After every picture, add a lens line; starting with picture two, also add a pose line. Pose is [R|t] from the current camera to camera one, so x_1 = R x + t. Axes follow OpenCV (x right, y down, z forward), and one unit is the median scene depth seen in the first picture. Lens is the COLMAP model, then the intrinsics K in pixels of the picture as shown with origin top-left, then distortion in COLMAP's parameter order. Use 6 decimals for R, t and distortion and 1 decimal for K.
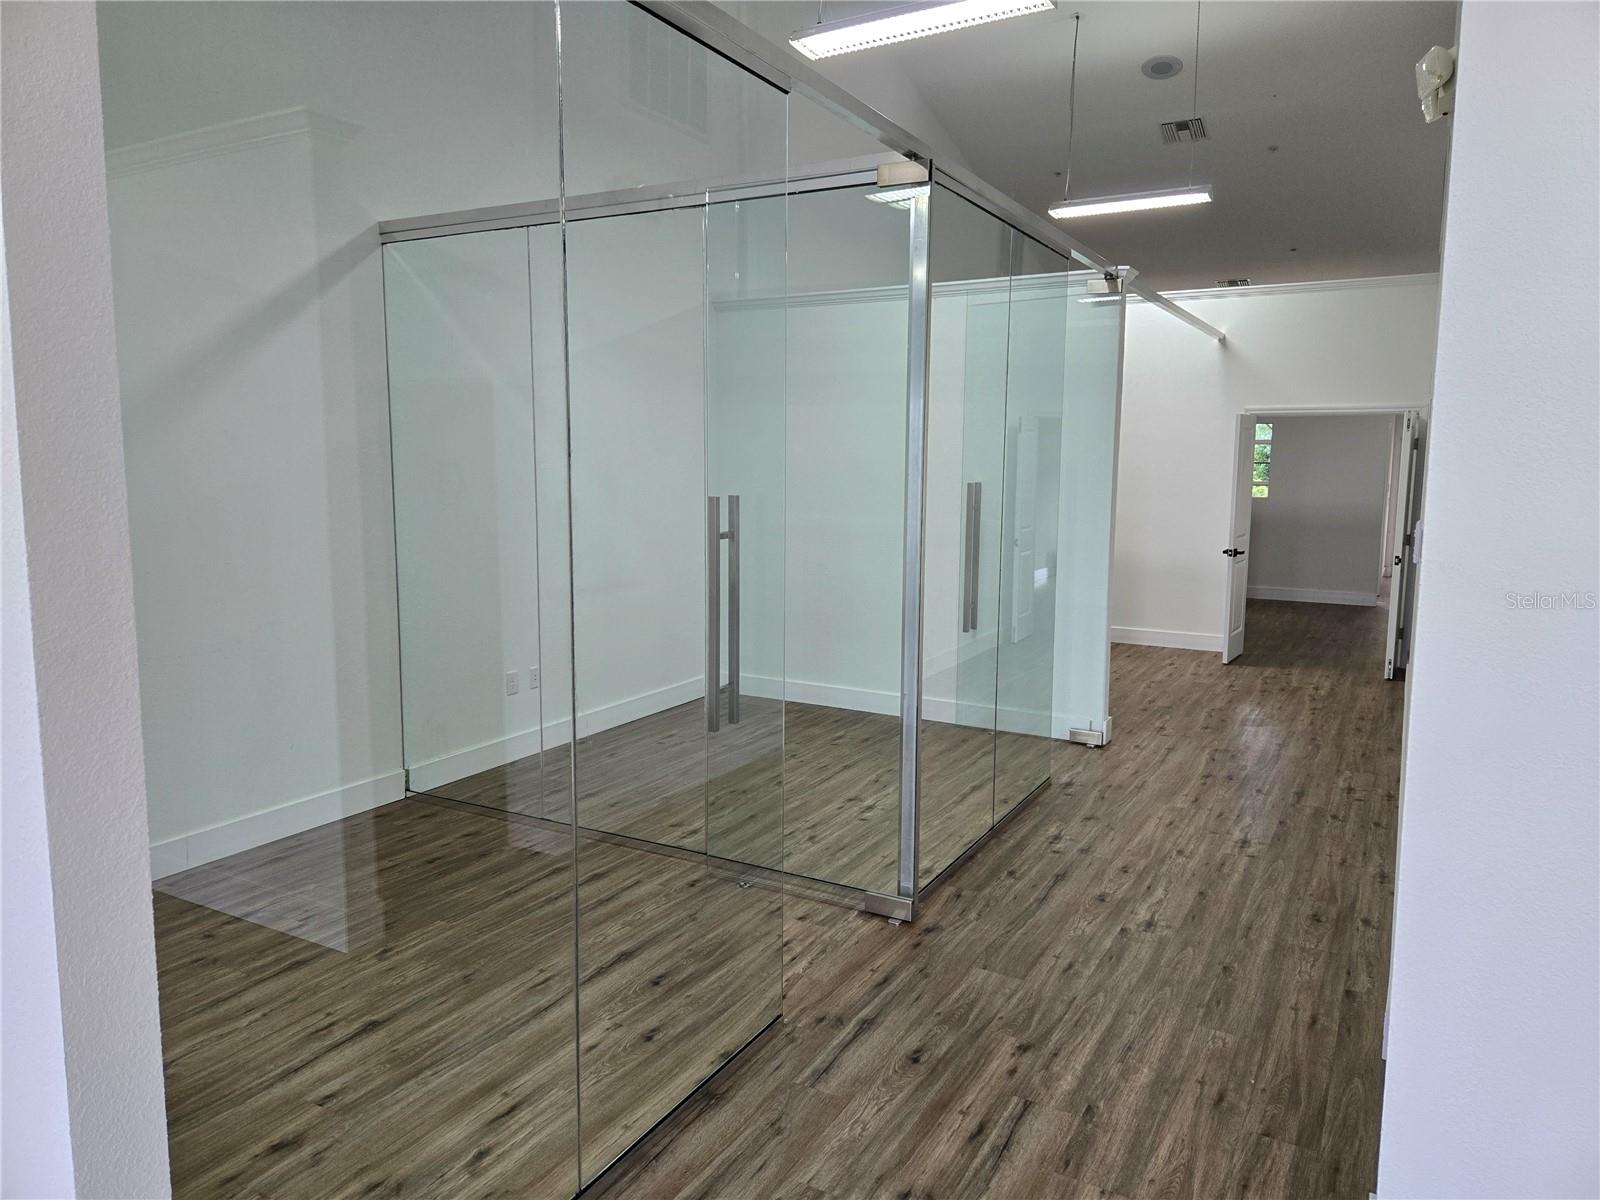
lens RADIAL K [[1060.1, 0, 808.2], [0, 1060.1, 596.8], [0, 0, 1]] dist [0.073650, -0.054510]
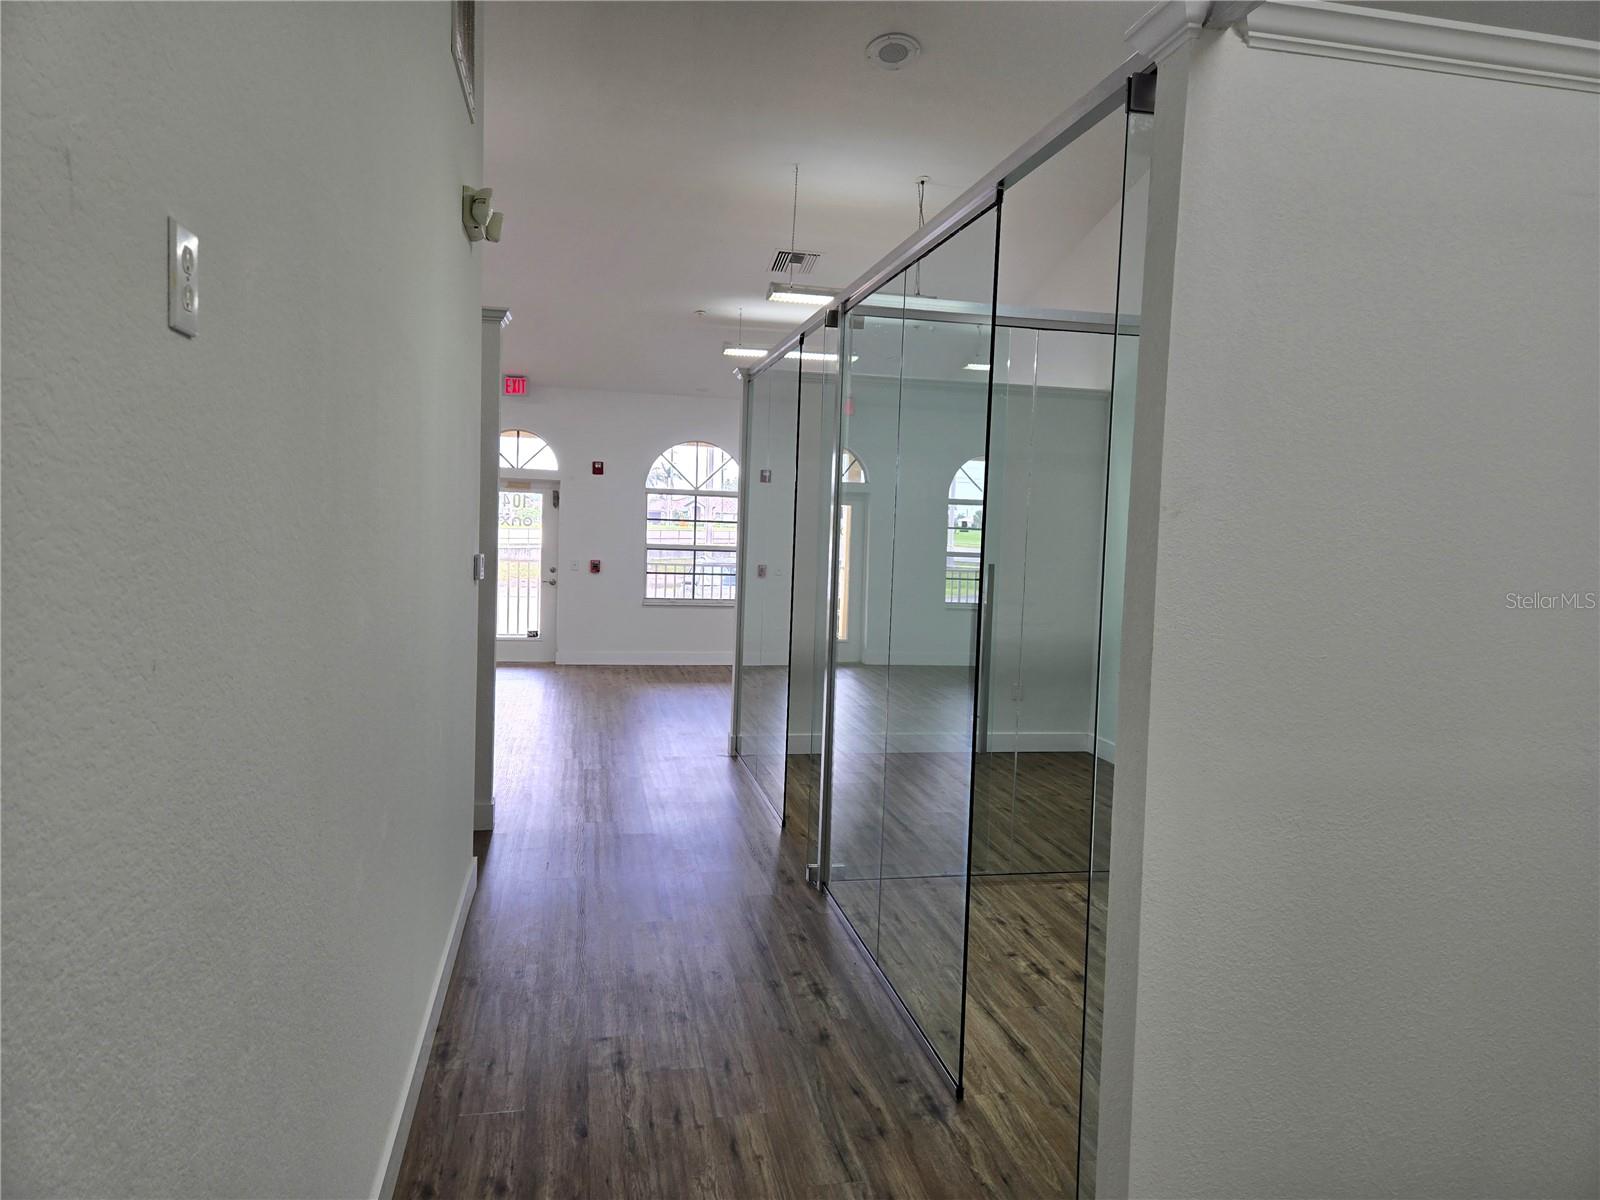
lens RADIAL K [[1060.1, 0, 808.2], [0, 1060.1, 596.8], [0, 0, 1]] dist [0.073650, -0.054510]
pose [[-0.744926, 0.018501, -0.666890, 0.752695], [-0.129258, 0.976672, 0.171478, -0.200772], [0.654505, 0.213939, -0.725157, 1.475680]]
